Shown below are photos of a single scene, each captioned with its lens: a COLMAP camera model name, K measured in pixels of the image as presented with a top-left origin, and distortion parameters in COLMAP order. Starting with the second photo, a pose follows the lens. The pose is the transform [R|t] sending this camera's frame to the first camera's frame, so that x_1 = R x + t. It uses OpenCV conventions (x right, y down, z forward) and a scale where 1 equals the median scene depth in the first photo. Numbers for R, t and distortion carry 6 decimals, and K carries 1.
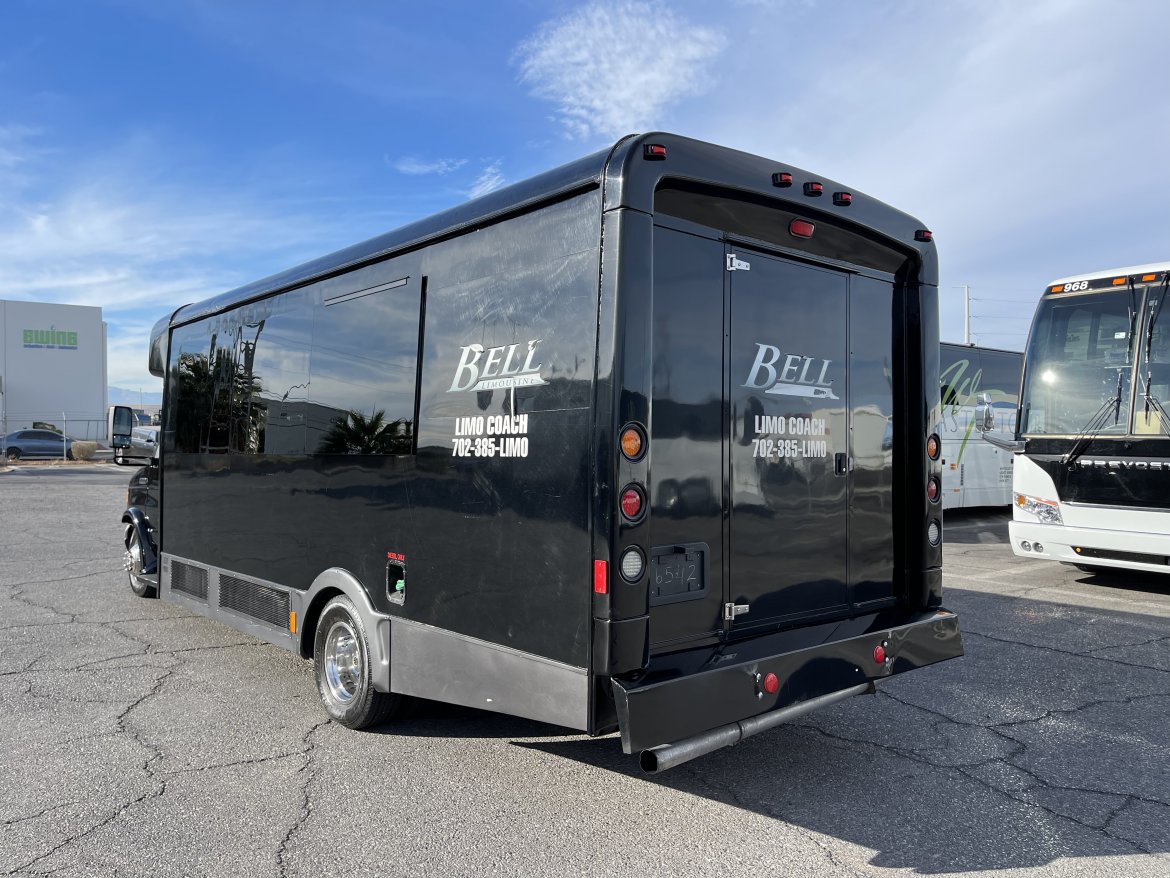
lens RADIAL K [[1096.6, 0, 585.0], [0, 1096.6, 487.7], [0, 0, 1]] dist [0.095047, -0.116064]
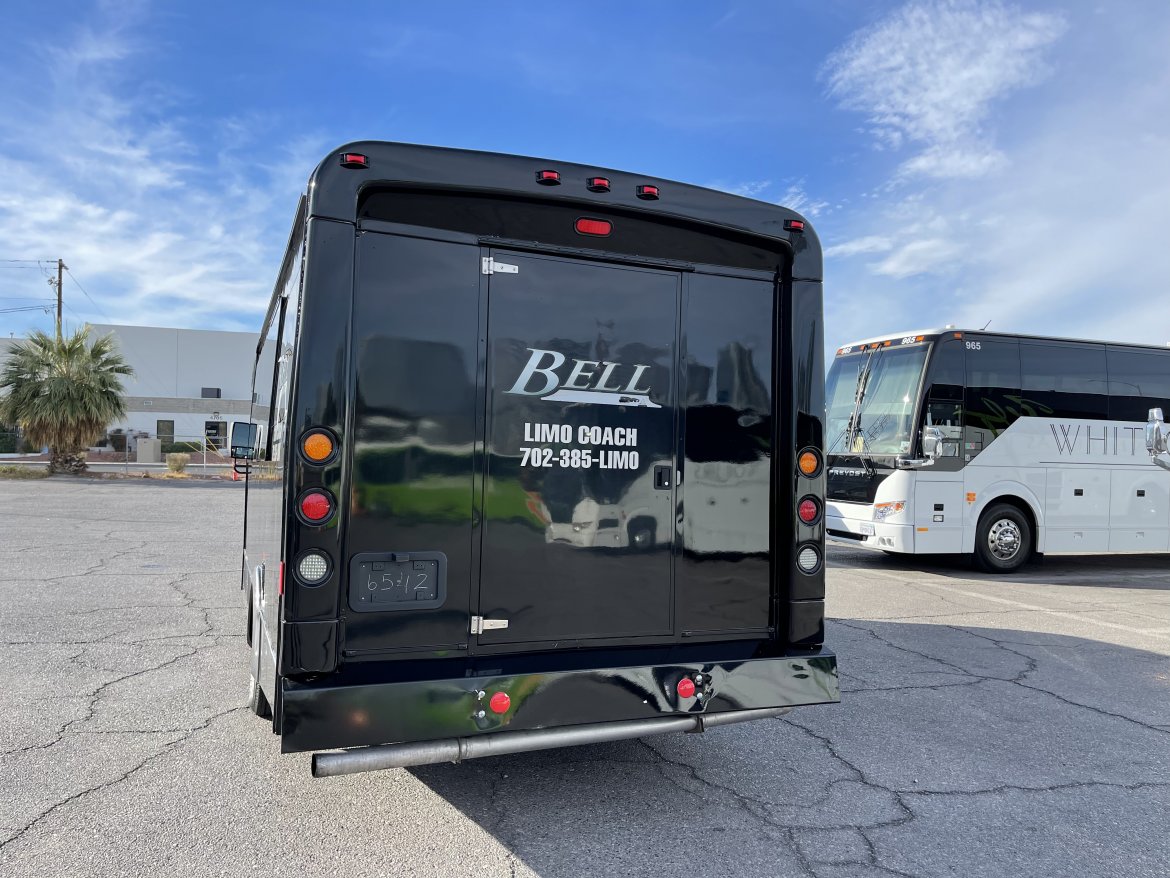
lens RADIAL K [[1096.6, 0, 585.0], [0, 1096.6, 487.7], [0, 0, 1]] dist [0.095047, -0.116064]
pose [[0.916135, 0.020694, -0.400335, 0.544384], [-0.031676, 0.999281, -0.020833, 0.008204], [0.399616, 0.031767, 0.916132, 0.133379]]
